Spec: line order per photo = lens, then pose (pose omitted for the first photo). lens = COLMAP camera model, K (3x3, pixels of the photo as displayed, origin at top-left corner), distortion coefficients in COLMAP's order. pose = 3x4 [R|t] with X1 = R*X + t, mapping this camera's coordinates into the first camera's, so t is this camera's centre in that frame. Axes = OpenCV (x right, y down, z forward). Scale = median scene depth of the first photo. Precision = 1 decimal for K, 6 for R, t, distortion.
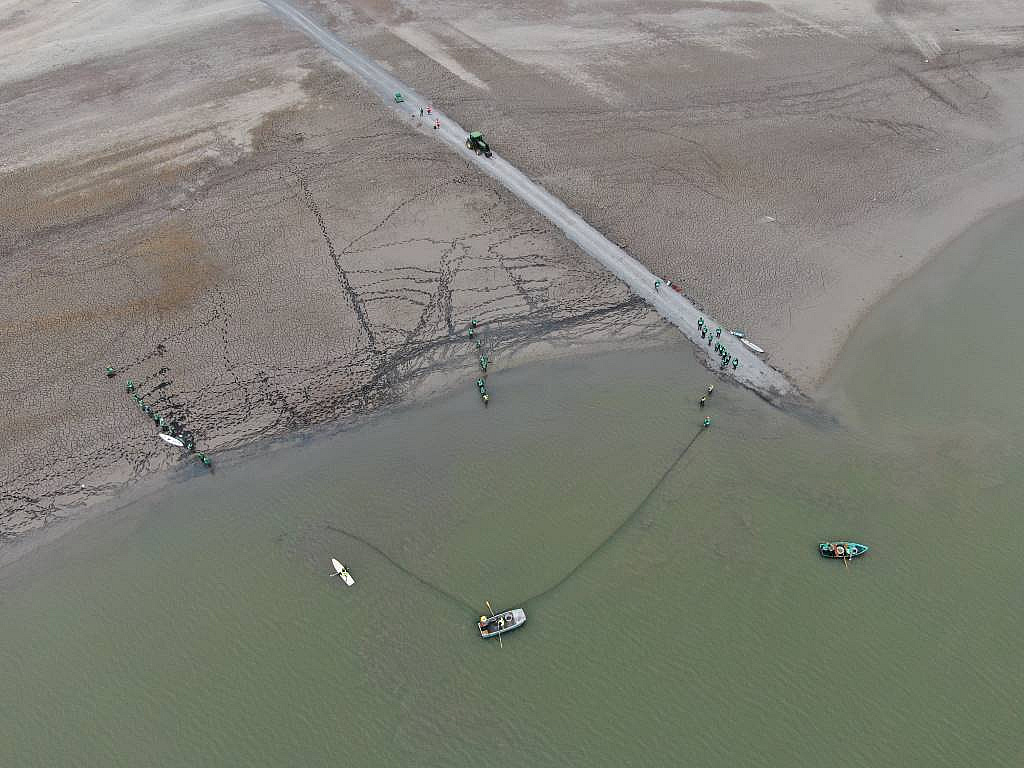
lens RADIAL K [[734.0, 0, 515.0], [0, 734.0, 387.2], [0, 0, 1]] dist [-0.019560, 0.005971]
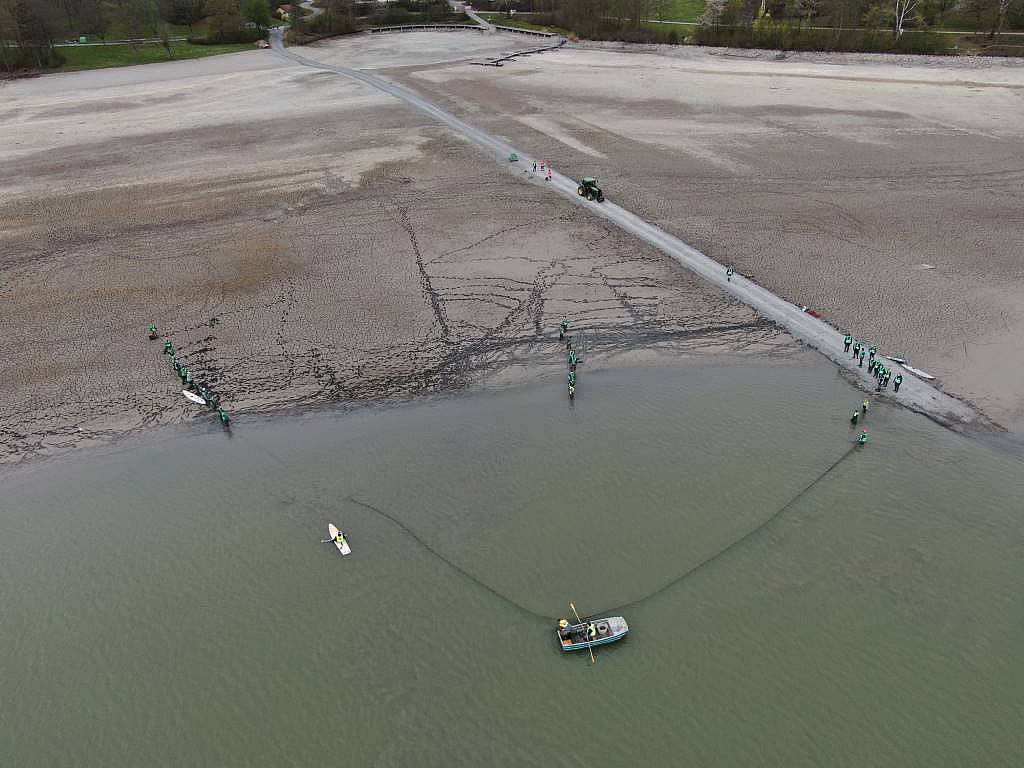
lens RADIAL K [[734.0, 0, 515.0], [0, 734.0, 387.2], [0, 0, 1]] dist [-0.019560, 0.005971]
pose [[0.986206, 0.090025, -0.138902, 0.008860], [-0.122385, 0.961587, -0.245707, 0.185024], [0.111447, 0.259317, 0.959341, 0.190190]]
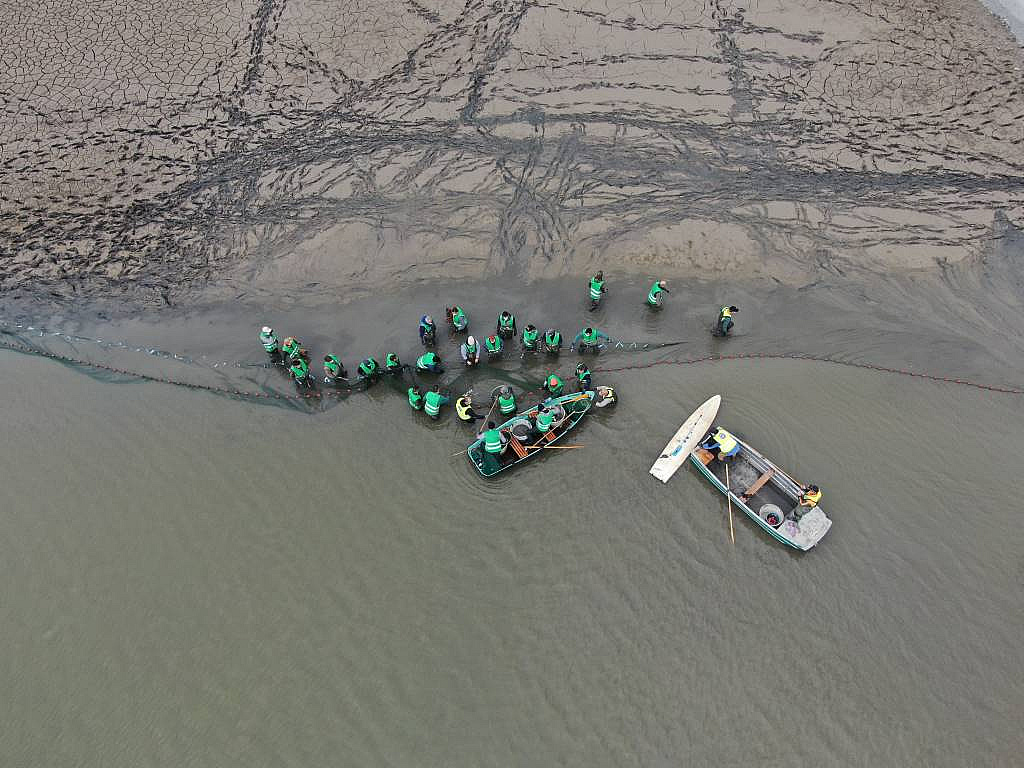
lens RADIAL K [[734.0, 0, 515.0], [0, 734.0, 387.2], [0, 0, 1]] dist [-0.019560, 0.005971]
pose [[0.920298, 0.332456, -0.206216, 0.037614], [-0.279679, 0.927668, 0.247411, -0.046440], [0.273553, -0.170018, 0.946711, 0.638081]]
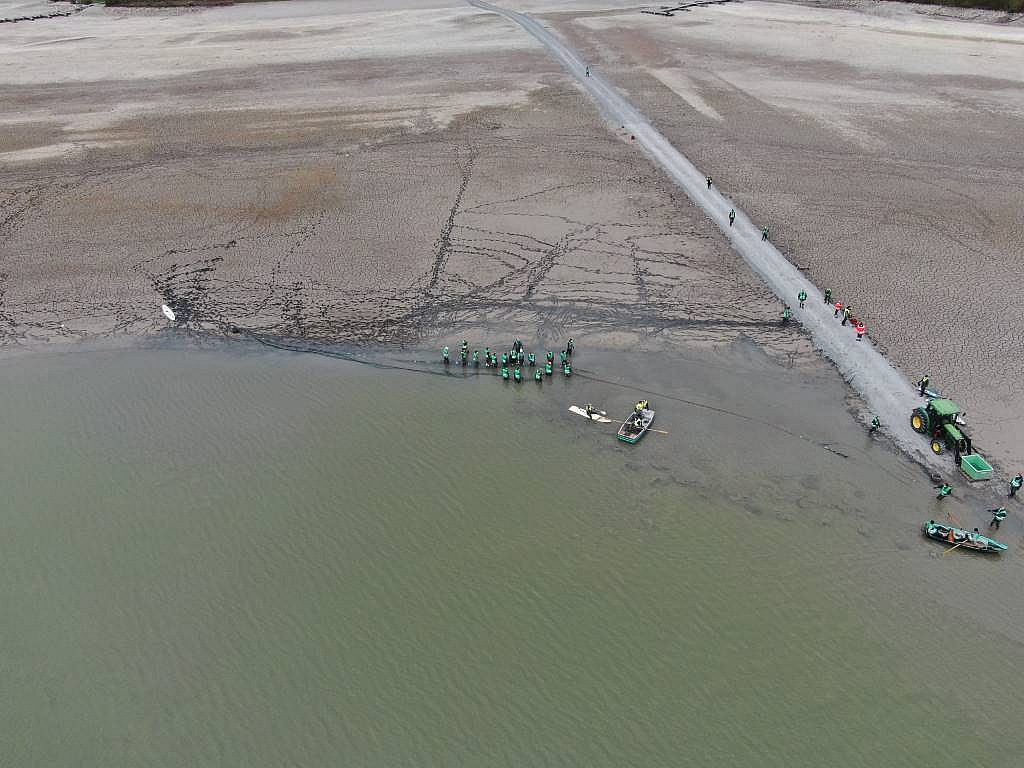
lens RADIAL K [[734.0, 0, 515.0], [0, 734.0, 387.2], [0, 0, 1]] dist [-0.019560, 0.005971]
pose [[0.891427, 0.259212, -0.371709, 0.202340], [-0.329468, 0.933899, -0.138868, 0.116439], [0.311142, 0.246257, 0.917904, 0.292427]]
